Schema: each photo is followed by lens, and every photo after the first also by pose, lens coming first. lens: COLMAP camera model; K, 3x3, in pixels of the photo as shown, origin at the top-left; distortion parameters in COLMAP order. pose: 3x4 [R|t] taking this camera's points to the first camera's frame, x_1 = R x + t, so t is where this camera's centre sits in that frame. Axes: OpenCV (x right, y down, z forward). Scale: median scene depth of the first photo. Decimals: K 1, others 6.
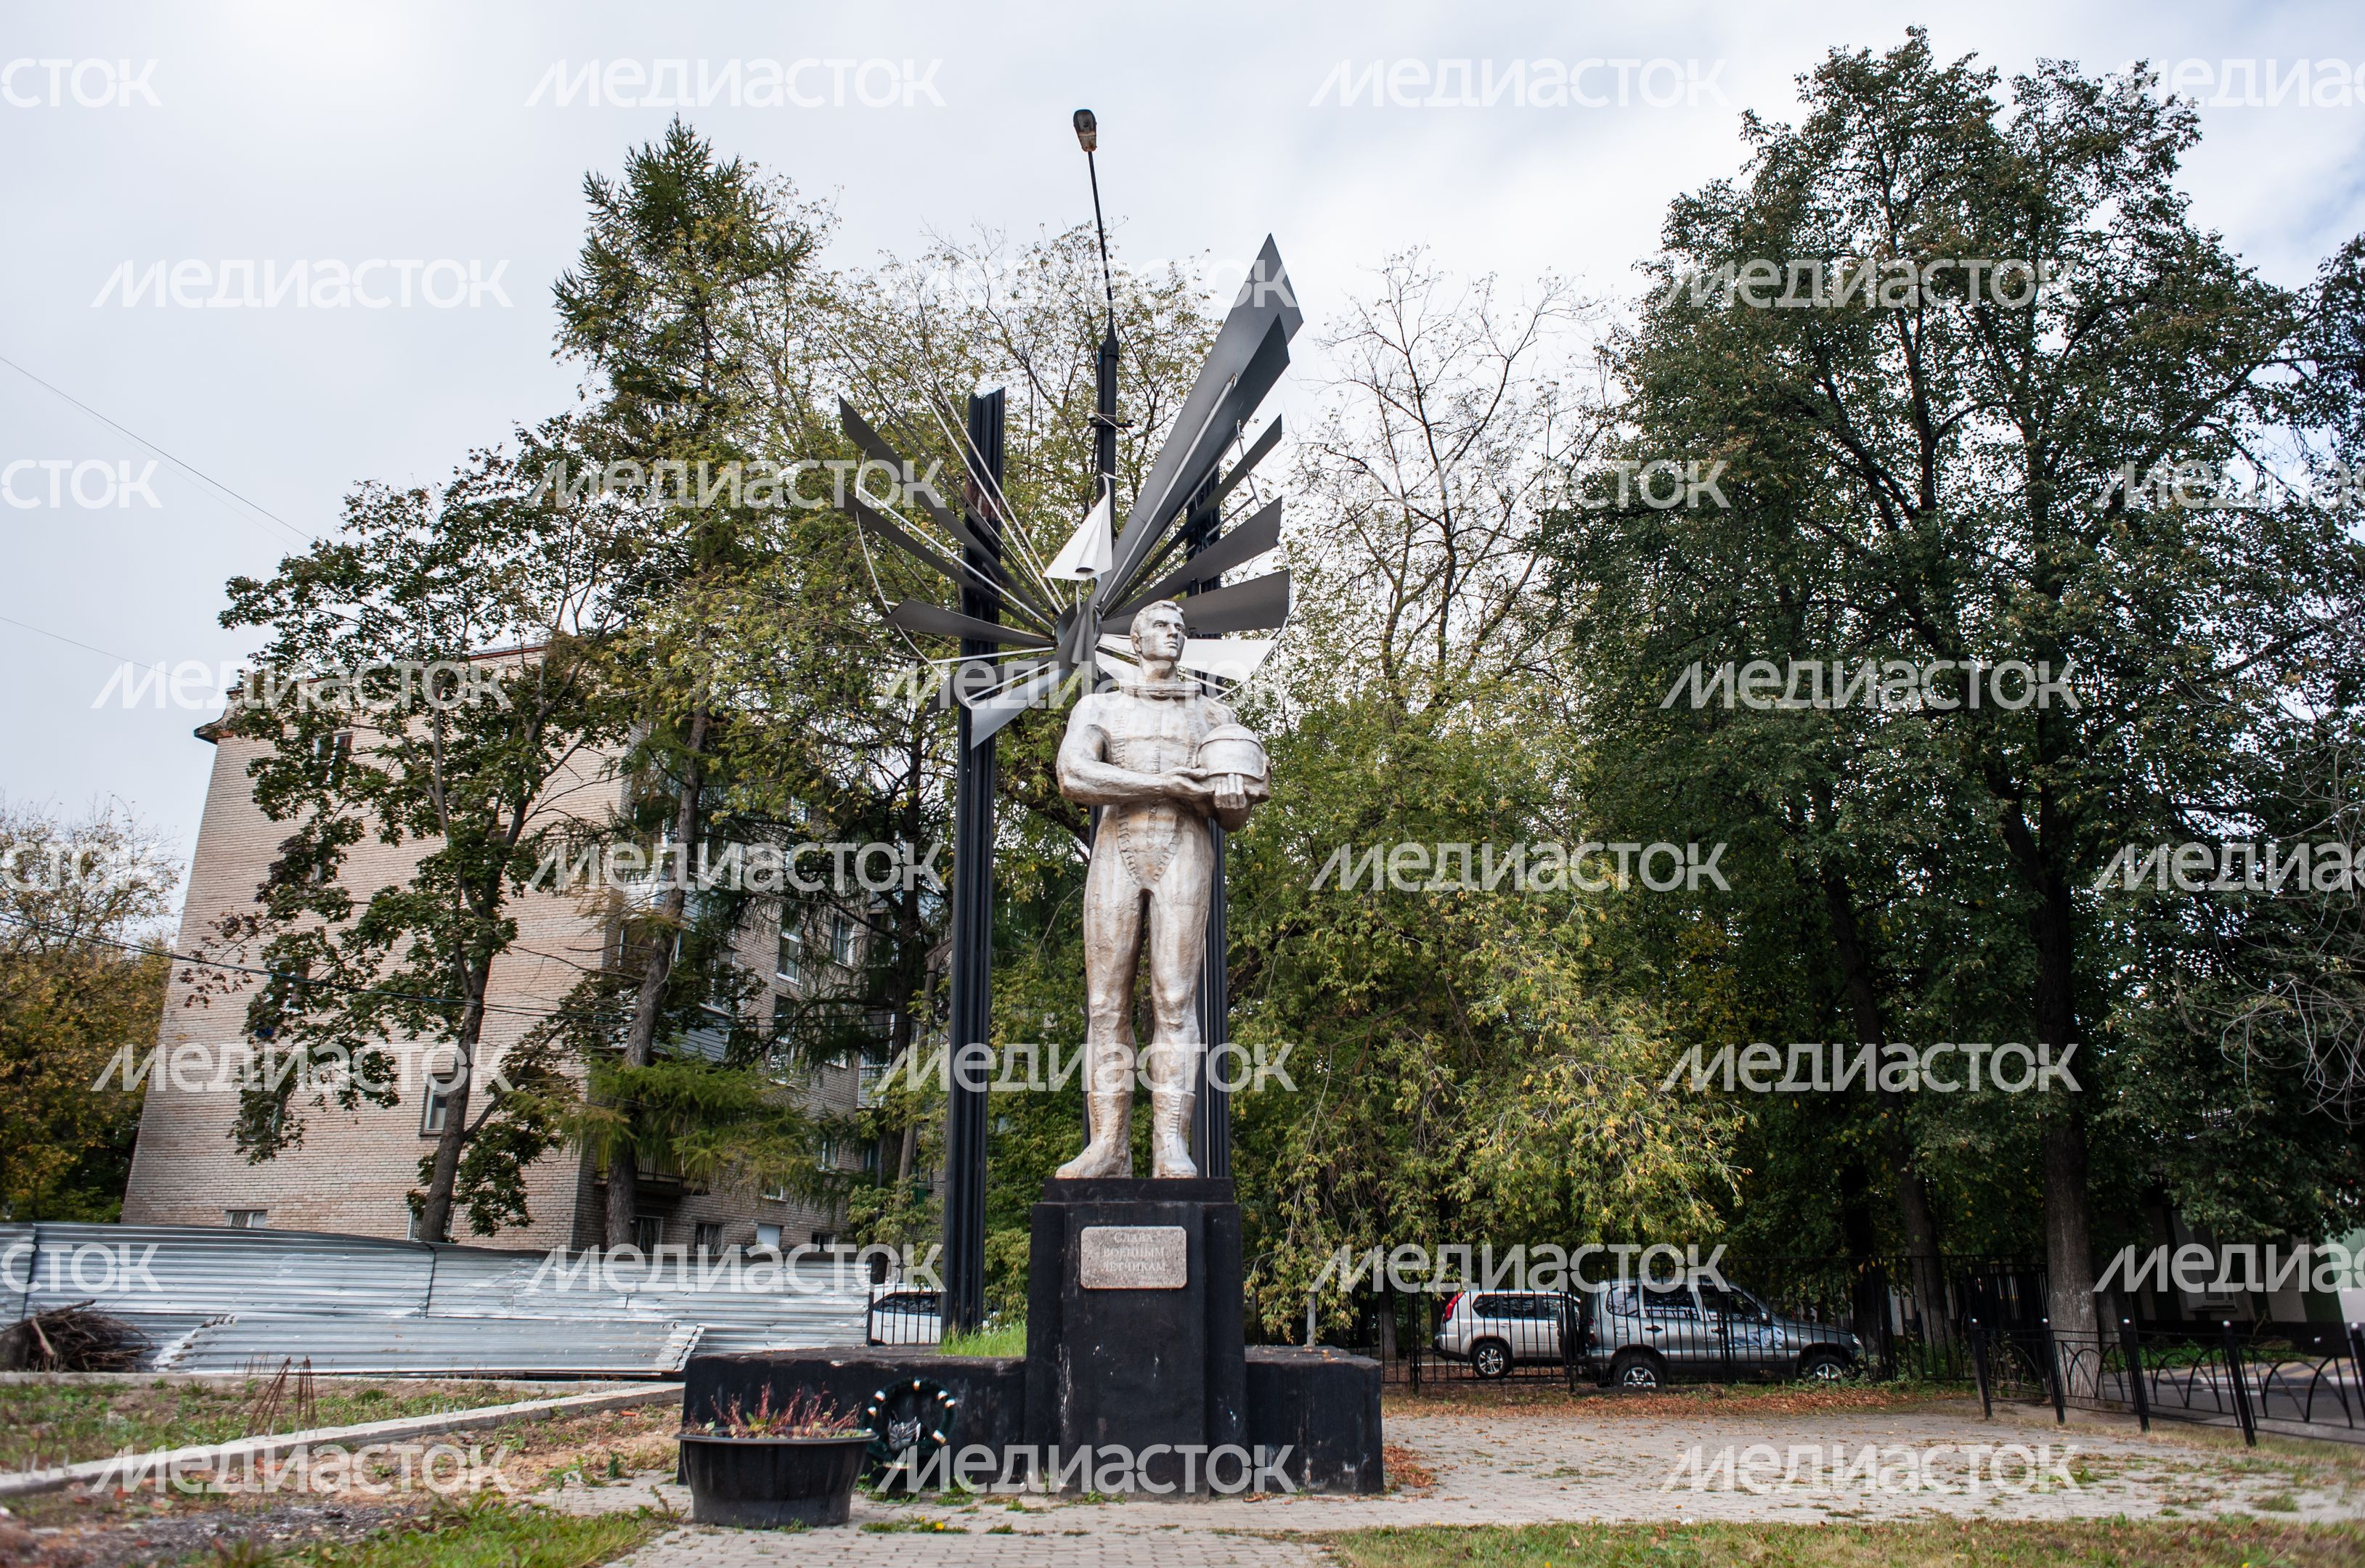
lens RADIAL K [[1645.0, 0, 1213.4], [0, 1645.0, 812.9], [0, 0, 1]] dist [-0.083684, 0.075813]
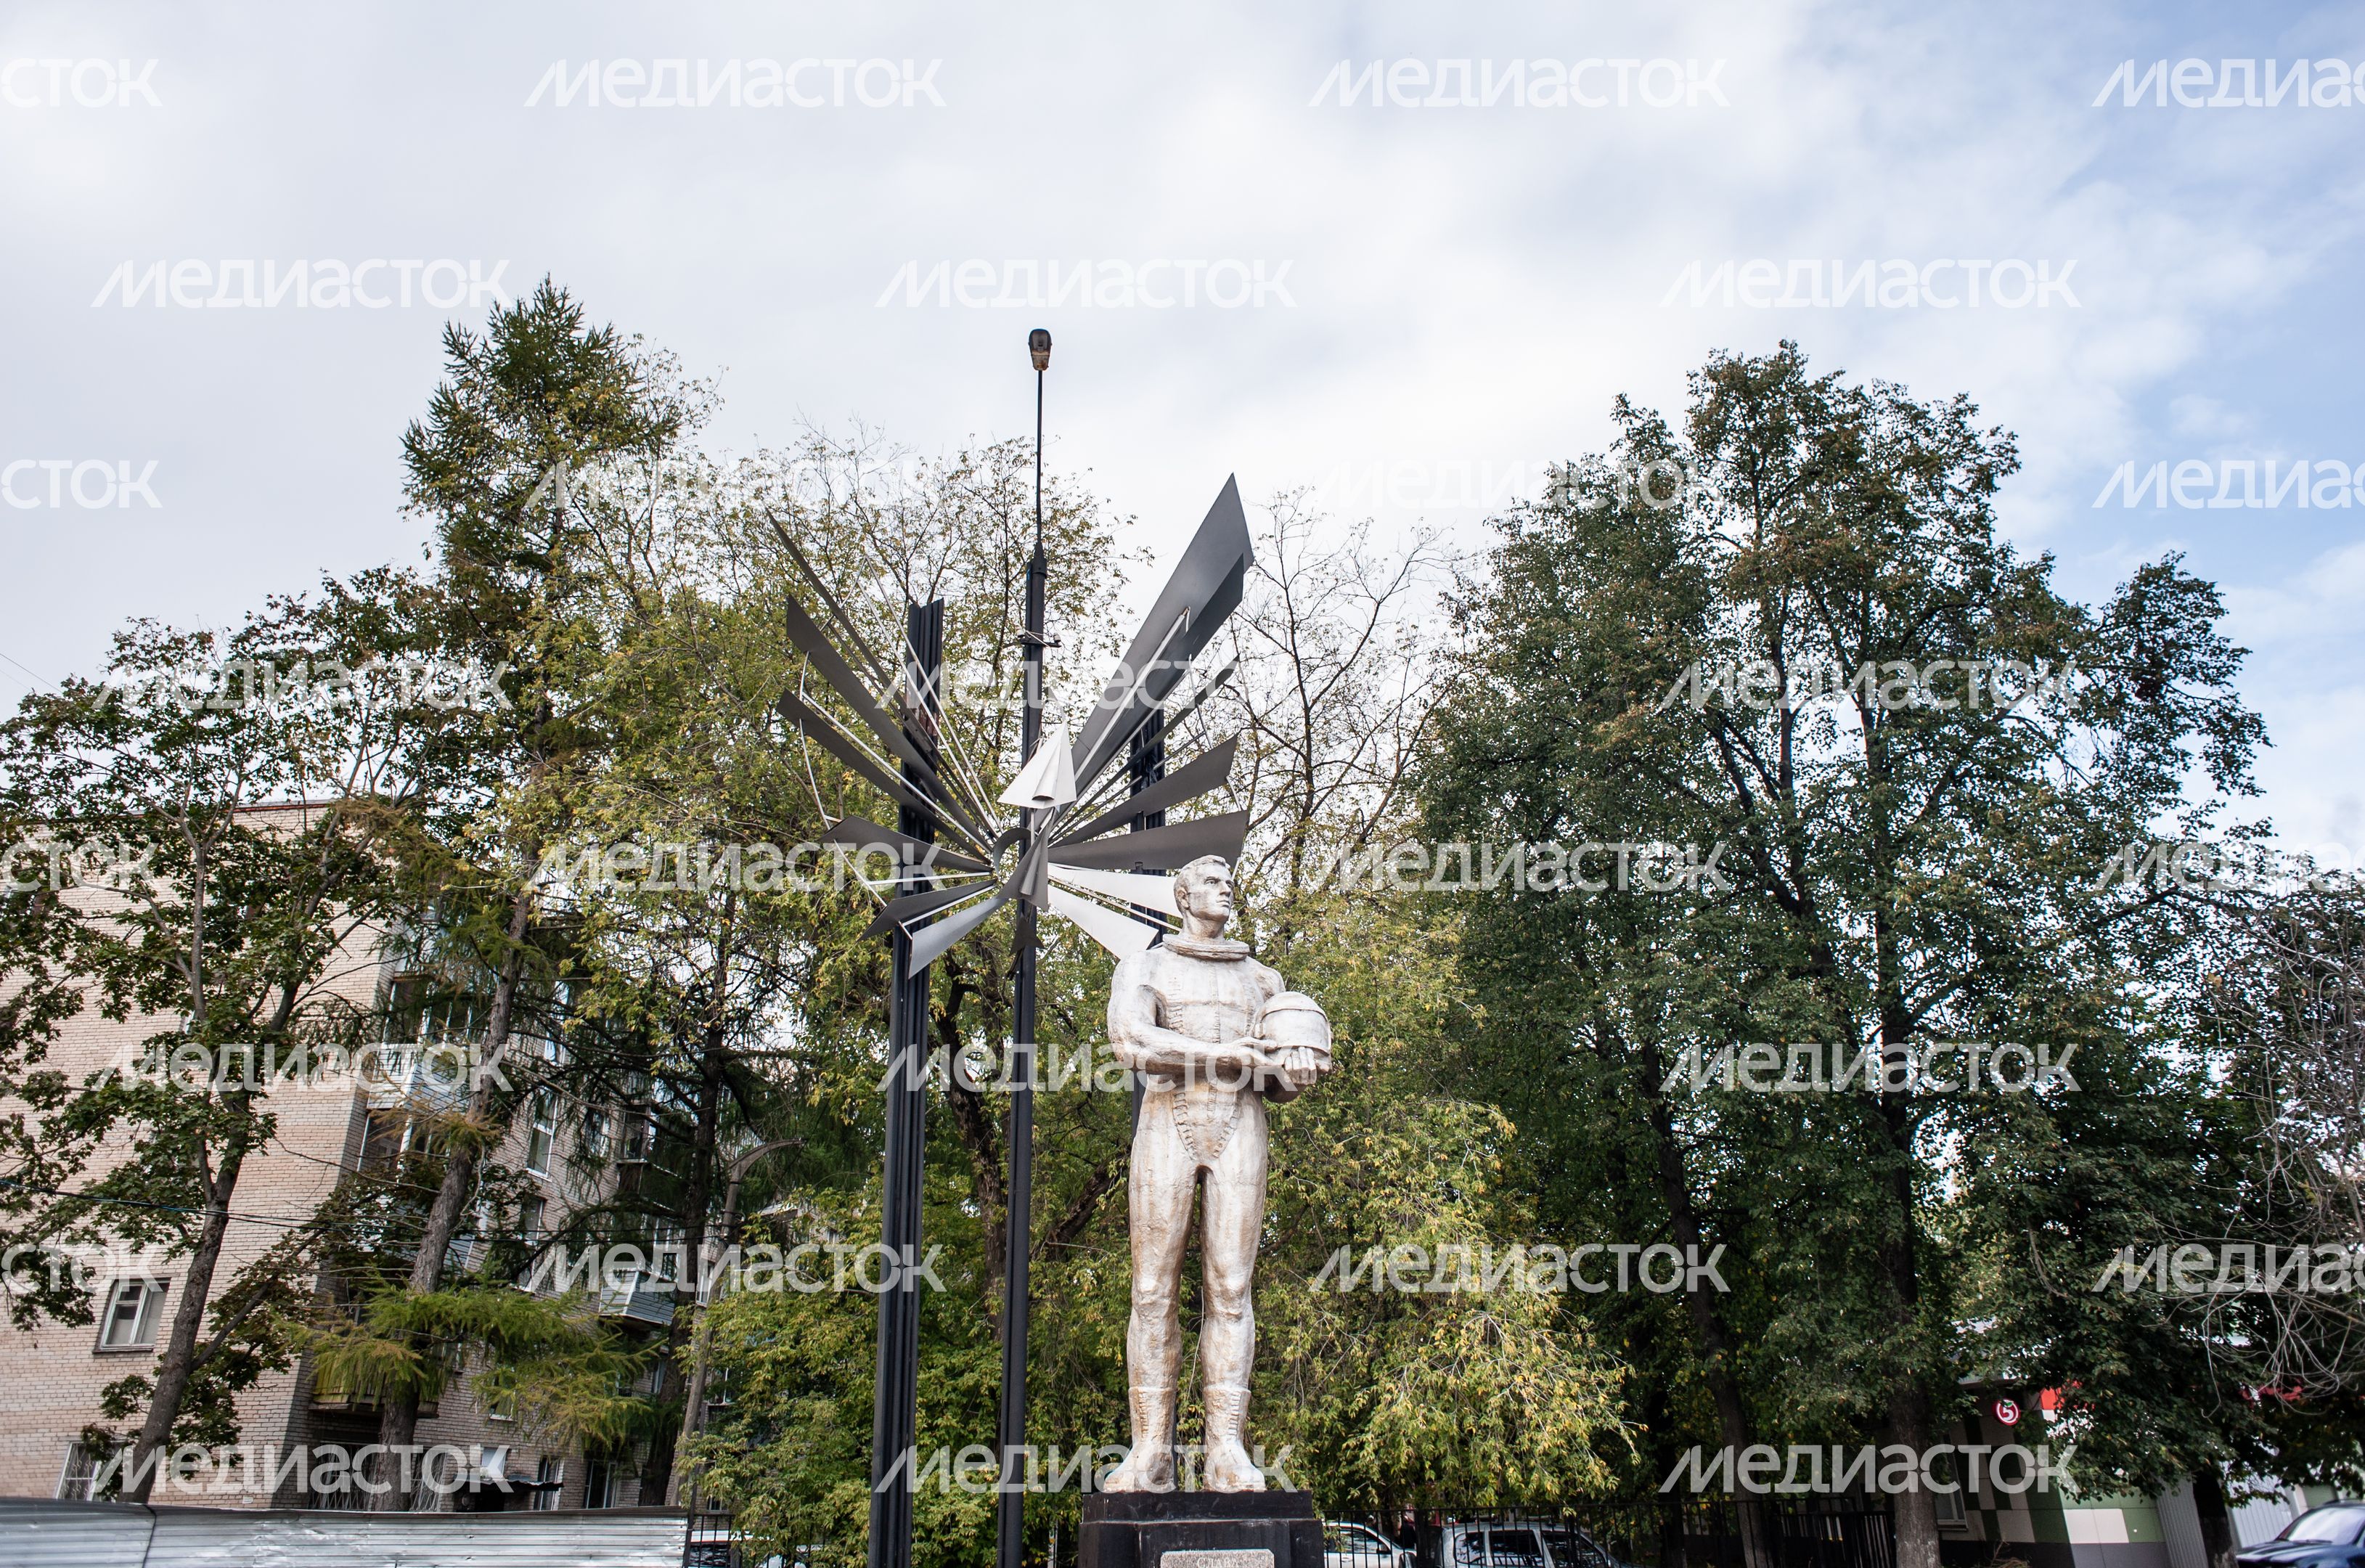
lens RADIAL K [[1625.6, 0, 1183.9], [0, 1625.6, 825.2], [0, 0, 1]] dist [-0.089892, 0.094678]
pose [[0.983003, 0.063826, 0.172136, -0.096381], [-0.045396, 0.993010, -0.108956, -0.019653], [-0.177886, 0.099289, 0.979029, 0.033524]]
